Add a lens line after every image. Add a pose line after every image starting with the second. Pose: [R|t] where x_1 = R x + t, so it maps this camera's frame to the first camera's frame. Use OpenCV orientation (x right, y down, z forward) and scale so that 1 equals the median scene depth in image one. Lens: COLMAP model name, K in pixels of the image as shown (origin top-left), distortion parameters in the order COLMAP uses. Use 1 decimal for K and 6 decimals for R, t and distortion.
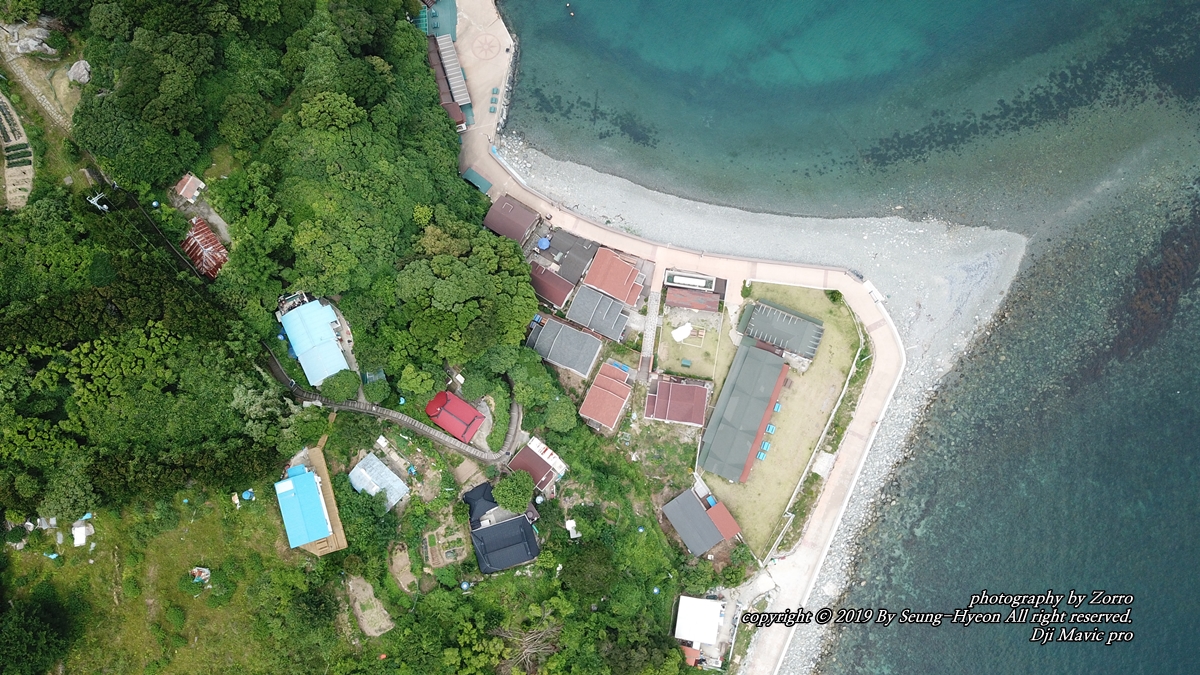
lens RADIAL K [[915.6, 0, 595.7], [0, 915.6, 338.4], [0, 0, 1]] dist [0.020053, -0.021446]
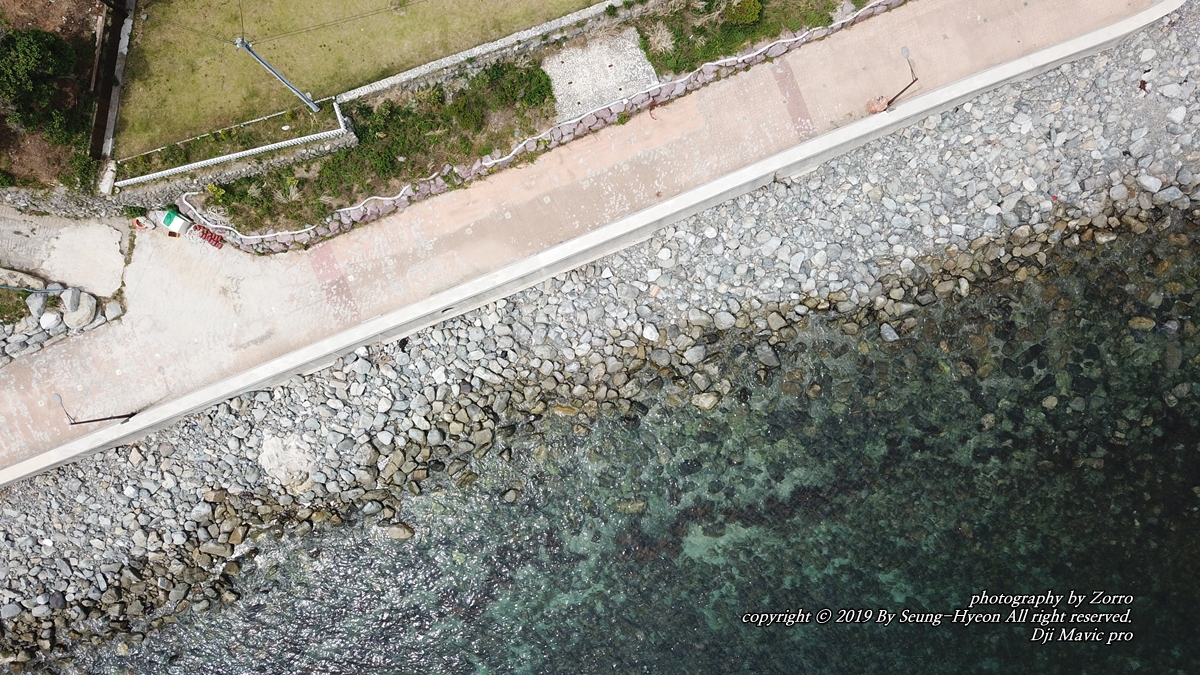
lens RADIAL K [[915.6, 0, 591.2], [0, 915.6, 324.4], [0, 0, 1]] dist [0.020053, -0.021446]
pose [[0.727938, 0.685624, -0.005136, 0.284454], [-0.672536, 0.715459, 0.189245, 0.135786], [0.133425, -0.134304, 0.981917, 0.739635]]
